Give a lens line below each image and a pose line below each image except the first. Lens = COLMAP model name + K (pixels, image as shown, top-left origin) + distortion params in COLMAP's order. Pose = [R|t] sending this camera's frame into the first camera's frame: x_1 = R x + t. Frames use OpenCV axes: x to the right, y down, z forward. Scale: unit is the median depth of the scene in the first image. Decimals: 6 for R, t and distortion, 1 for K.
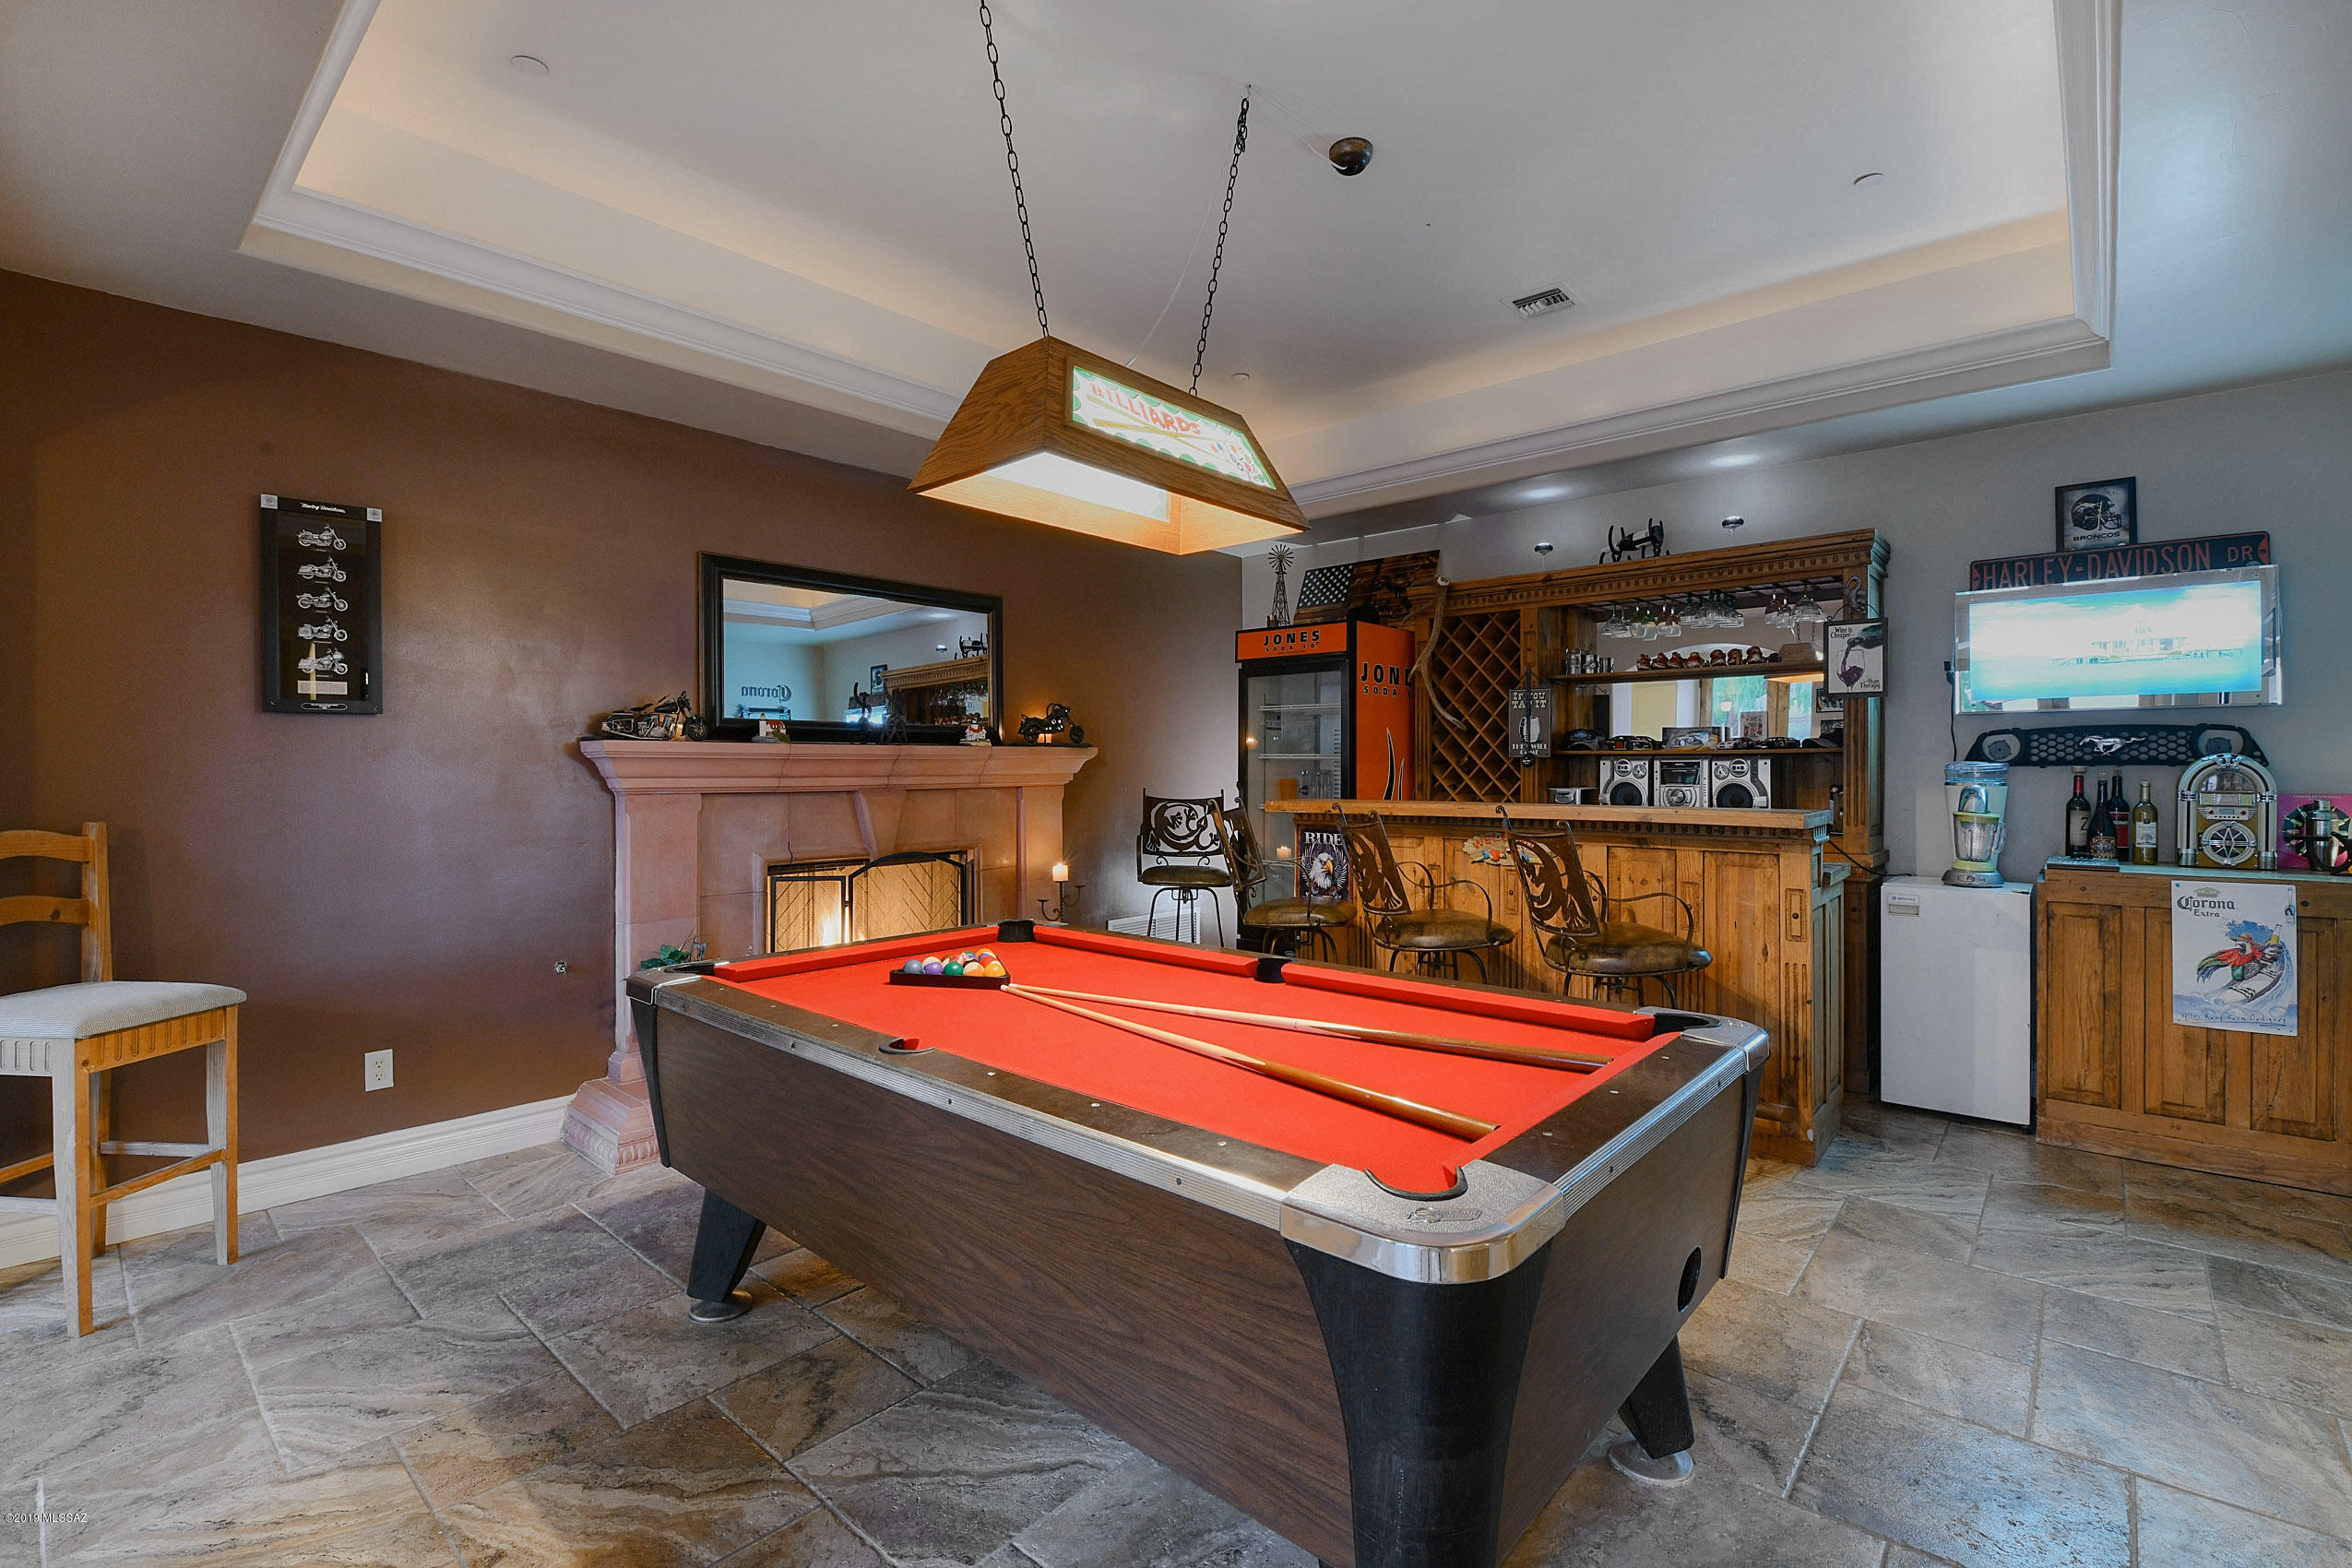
lens RADIAL K [[1080.5, 0, 1153.9], [0, 1080.5, 754.9], [0, 0, 1]] dist [0.000412, -0.015587]
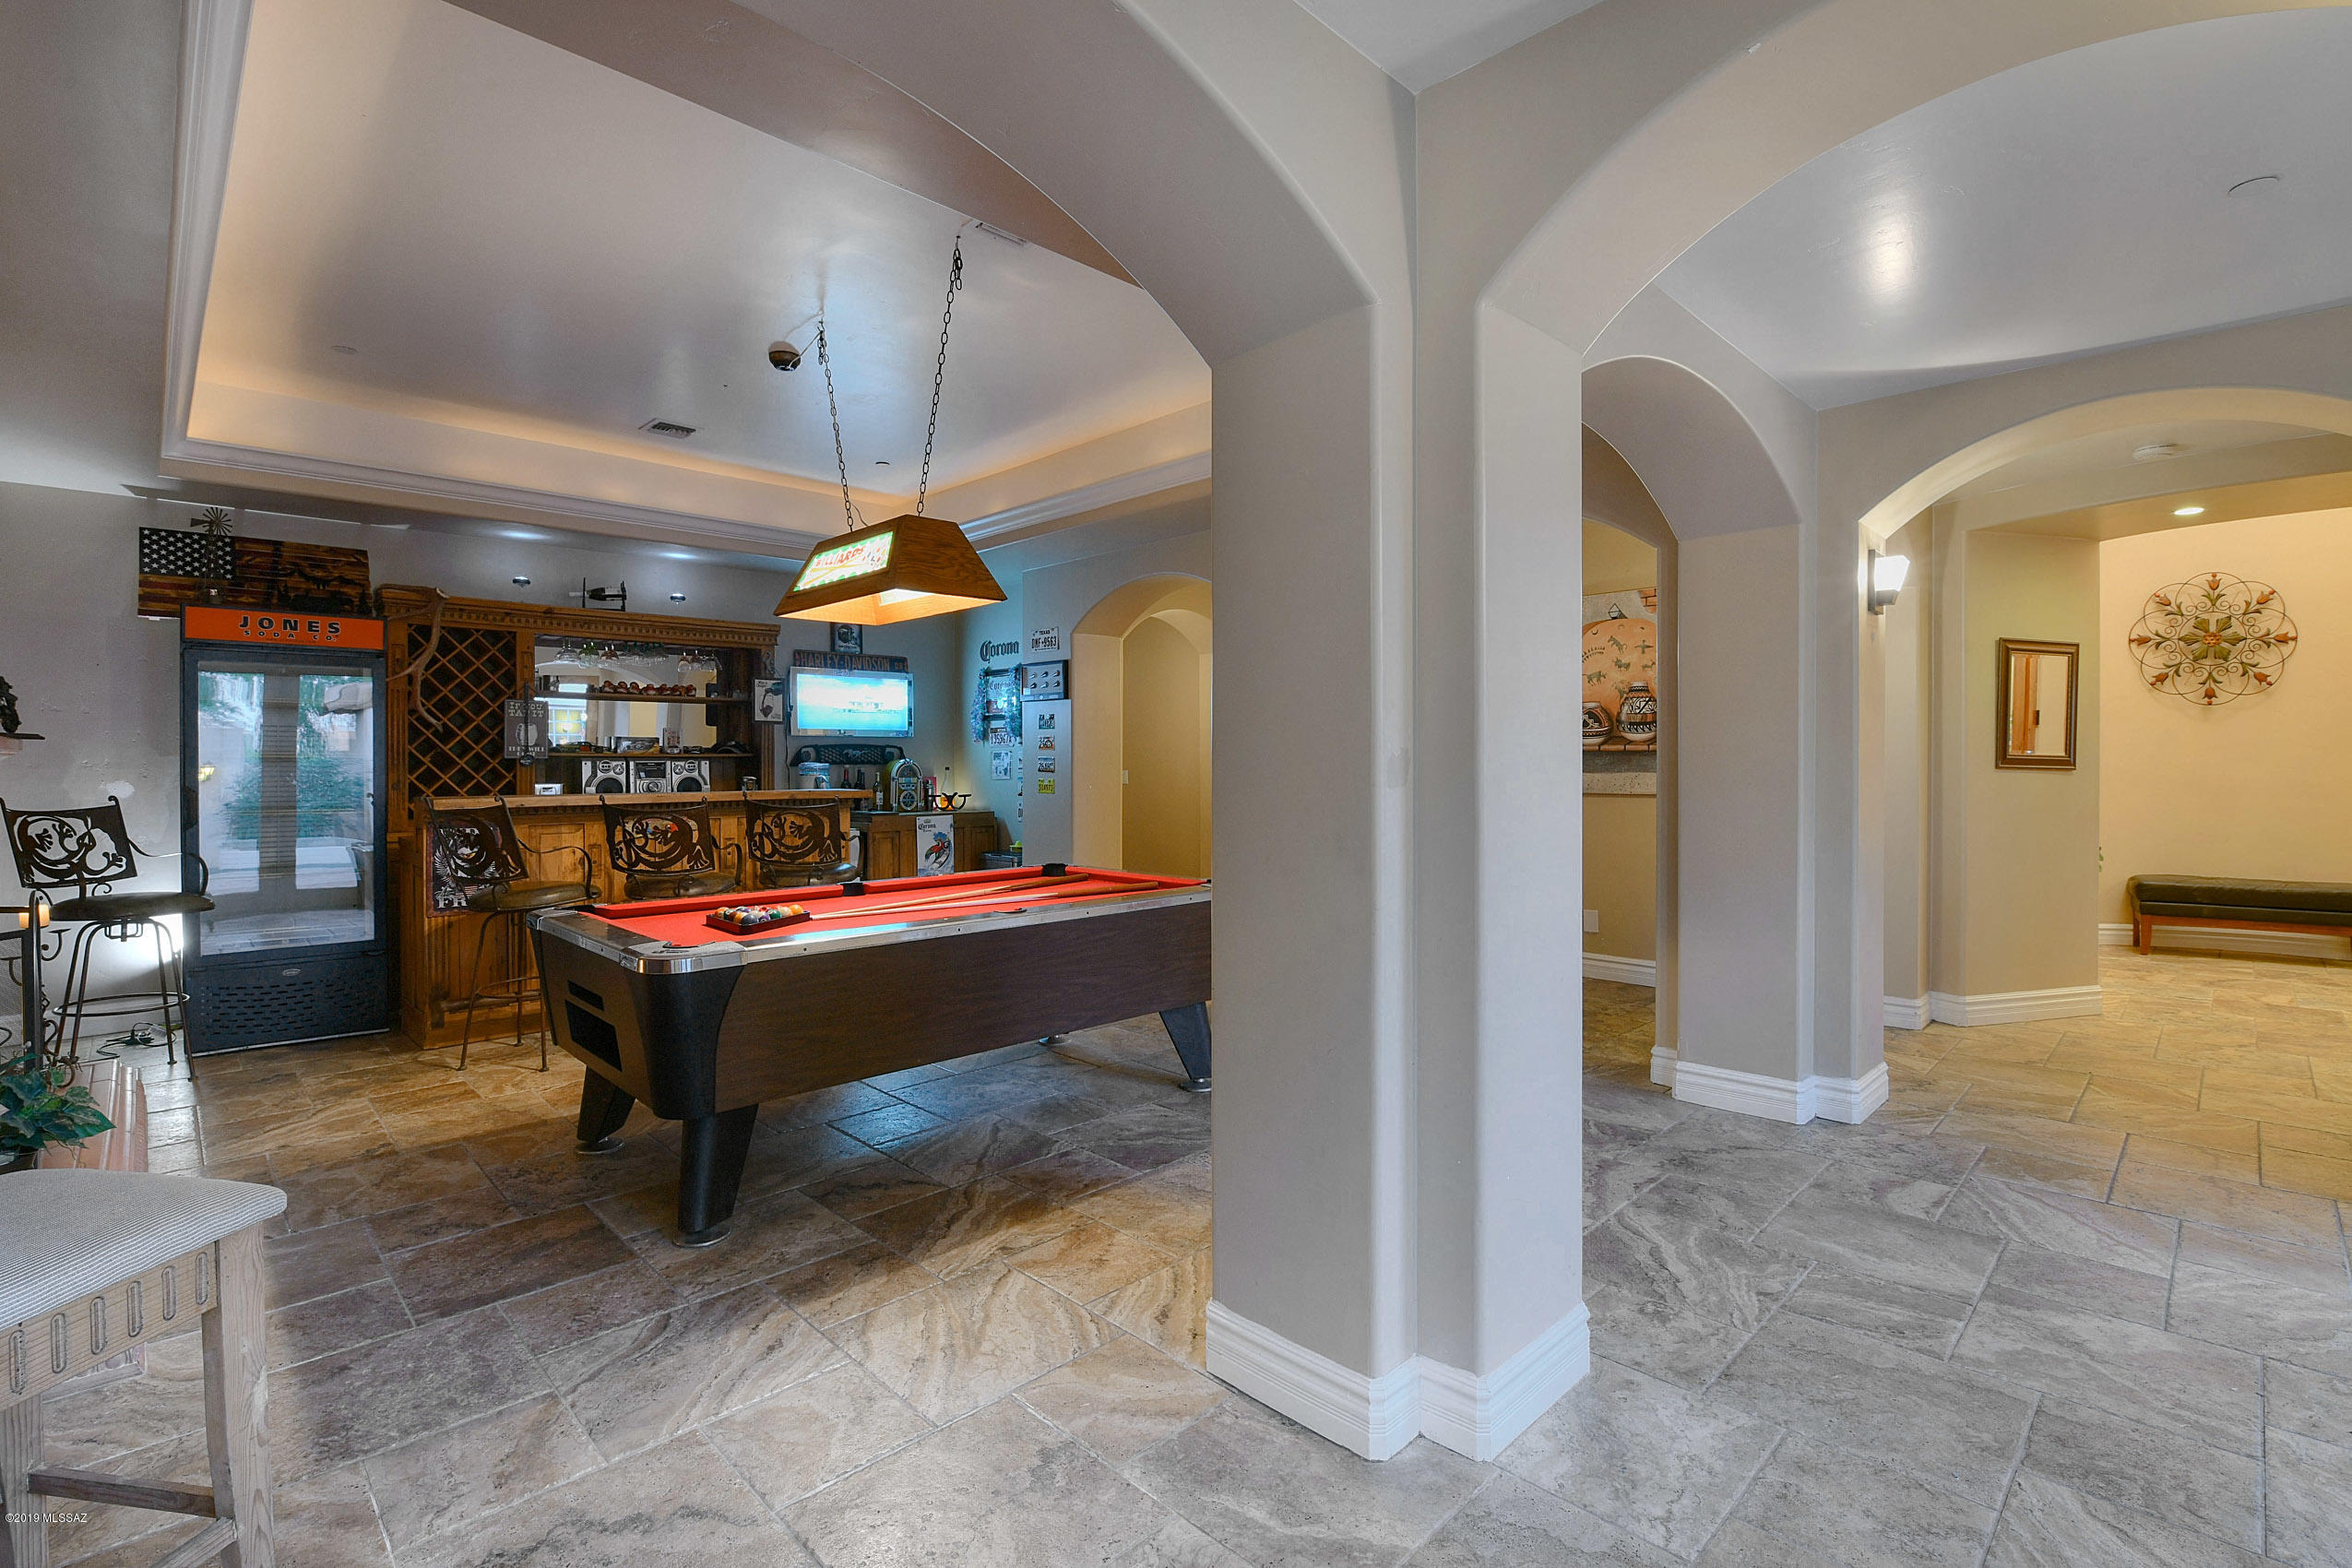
lens RADIAL K [[1080.5, 0, 1153.9], [0, 1080.5, 754.9], [0, 0, 1]] dist [0.000412, -0.015587]
pose [[0.071941, 0.008885, 0.997369, -1.076651], [-0.007343, 0.999938, -0.008378, 0.004897], [-0.997382, -0.006721, 0.072002, 0.314081]]
